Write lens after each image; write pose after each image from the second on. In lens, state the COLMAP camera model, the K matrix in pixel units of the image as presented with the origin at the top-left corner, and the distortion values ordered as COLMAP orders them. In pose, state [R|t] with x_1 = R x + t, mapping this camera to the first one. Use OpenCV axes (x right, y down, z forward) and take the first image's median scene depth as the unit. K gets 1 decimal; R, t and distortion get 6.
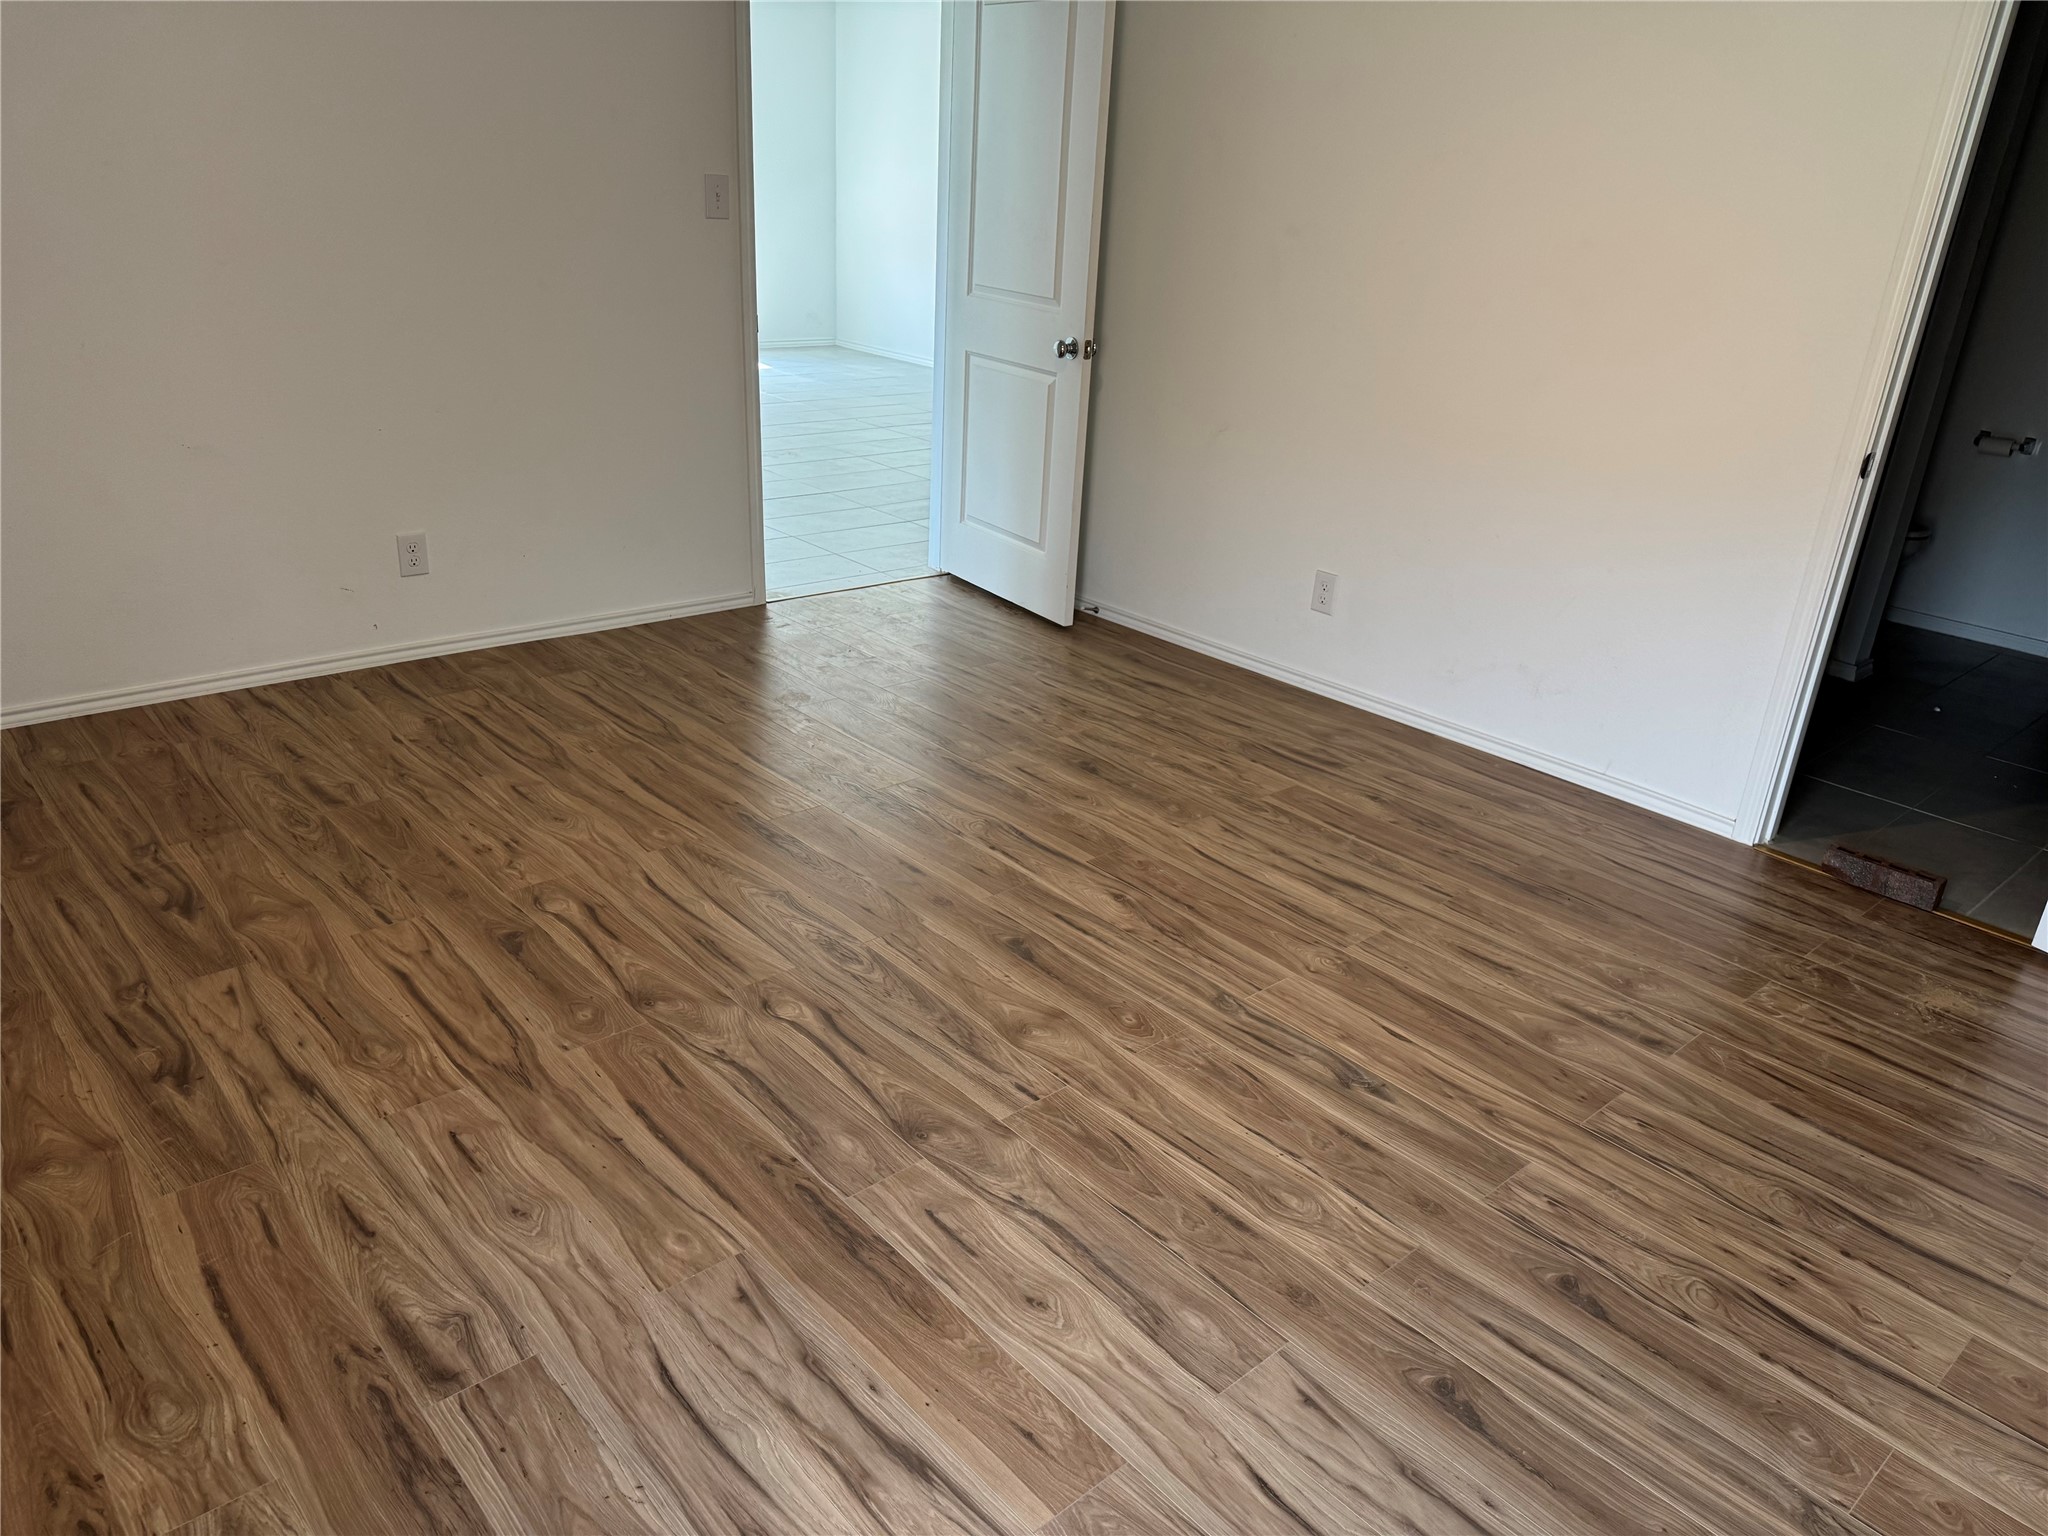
lens RADIAL K [[1439.7, 0, 1024.0], [0, 1439.7, 768.0], [0, 0, 1]] dist [0.114135, 0.001152]
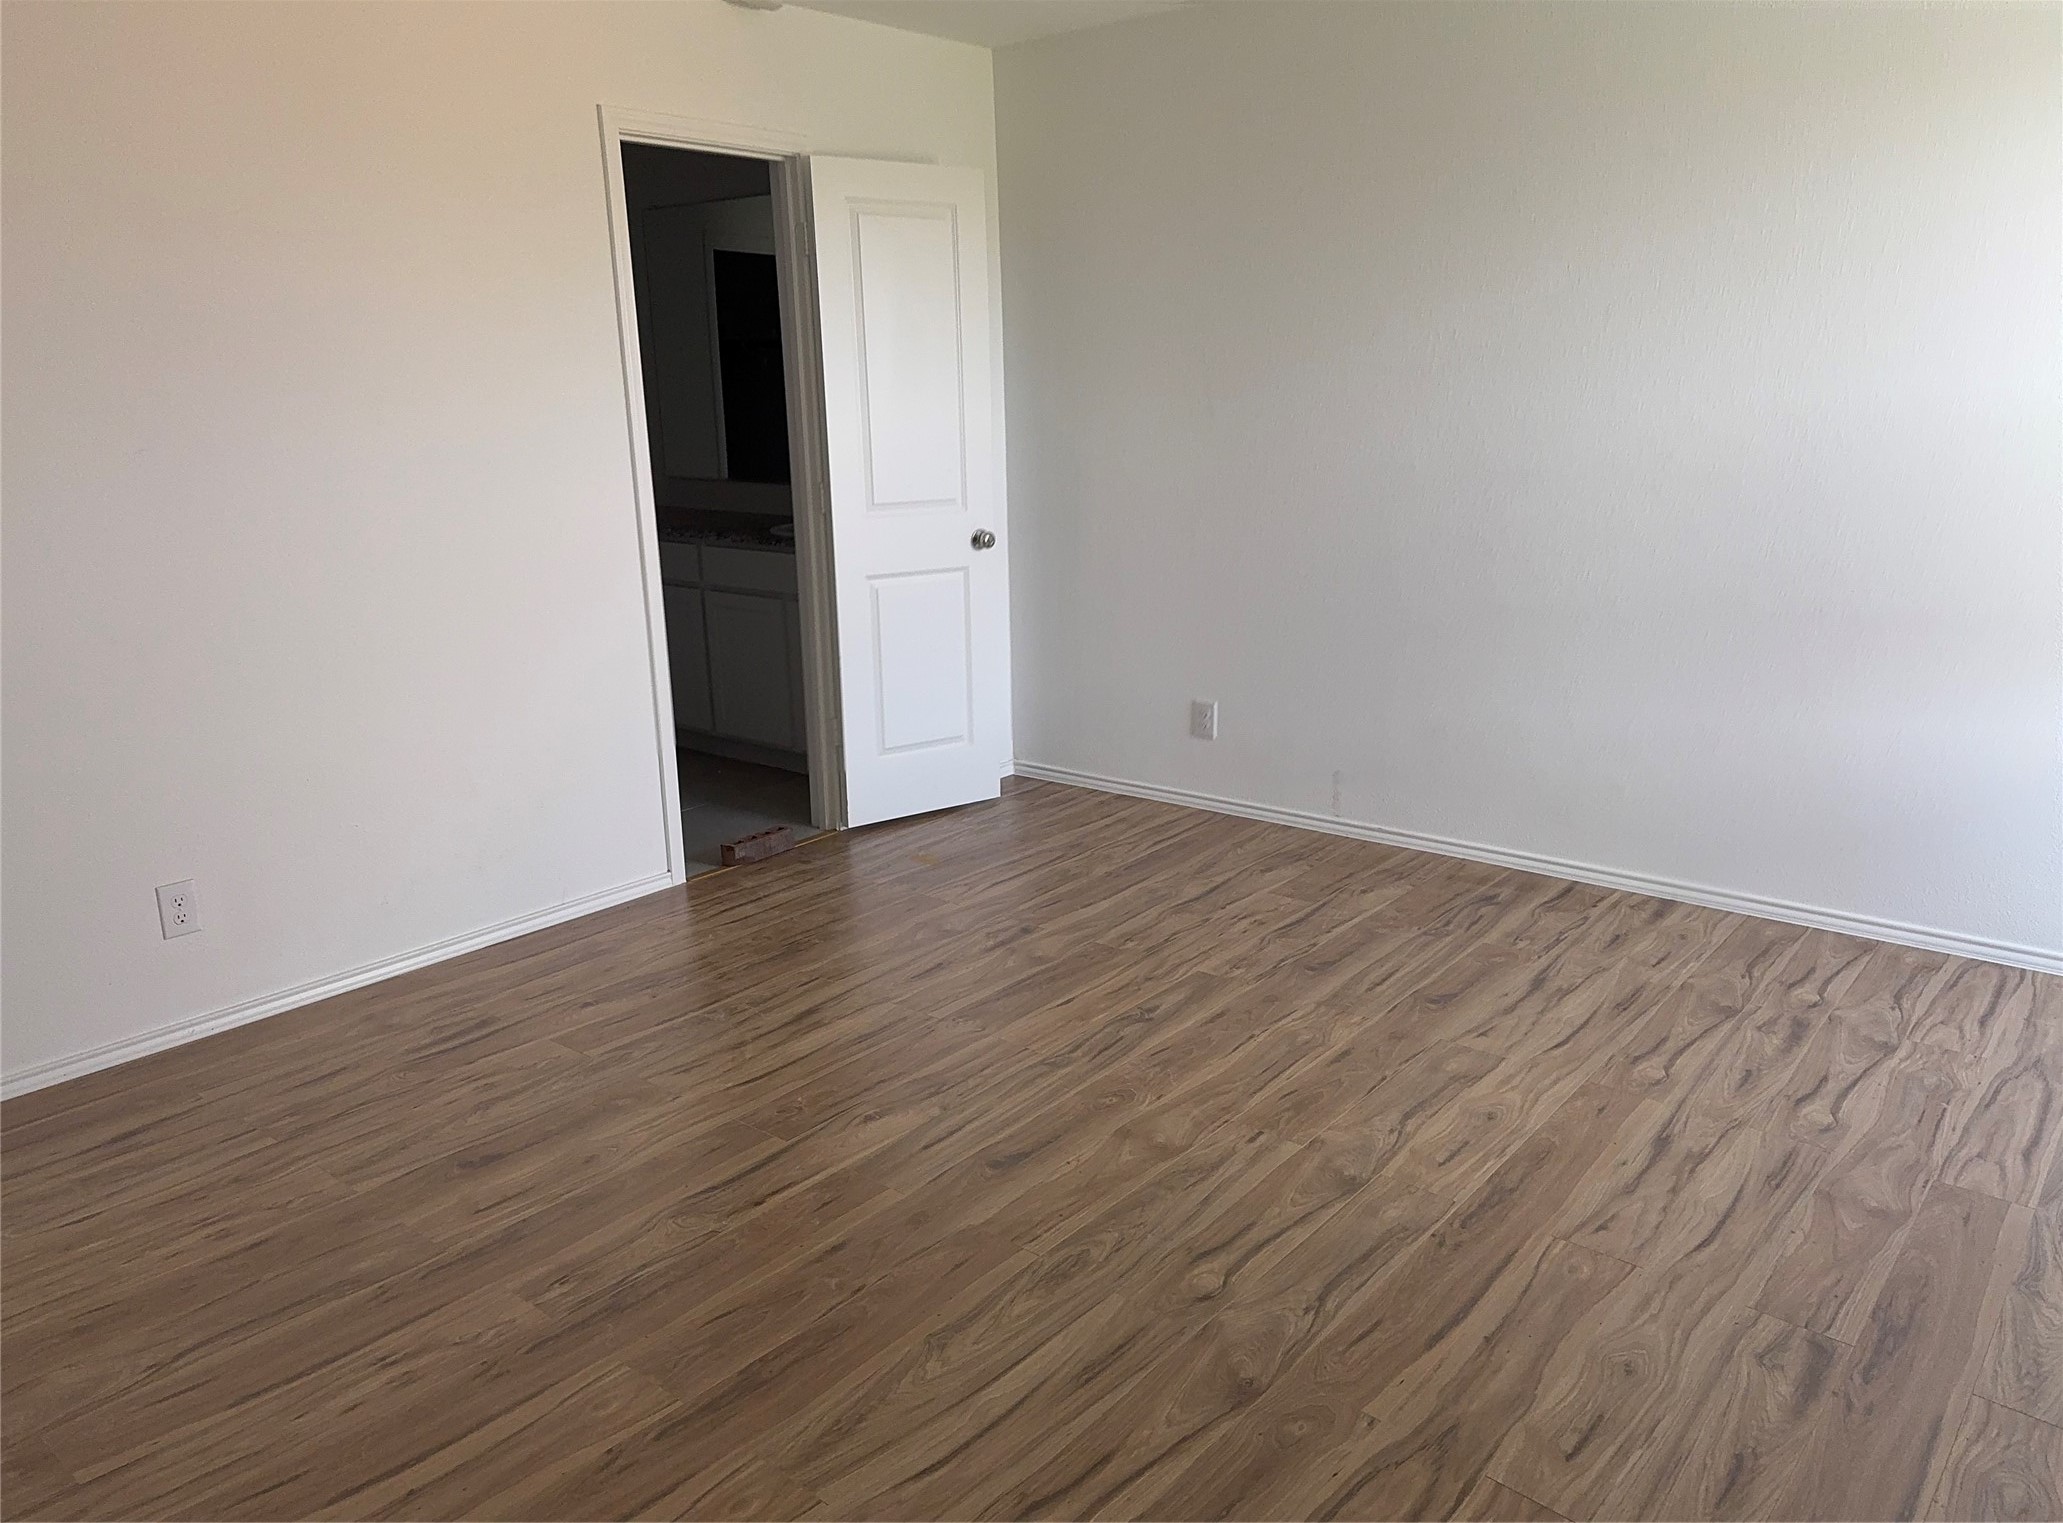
lens RADIAL K [[1429.2, 0, 1031.5], [0, 1429.2, 761.5], [0, 0, 1]] dist [0.005023, 0.034213]
pose [[-0.119560, -0.315733, 0.941286, -1.054355], [0.400656, 0.852115, 0.336712, -0.532142], [-0.908394, 0.417389, 0.024622, 1.134571]]
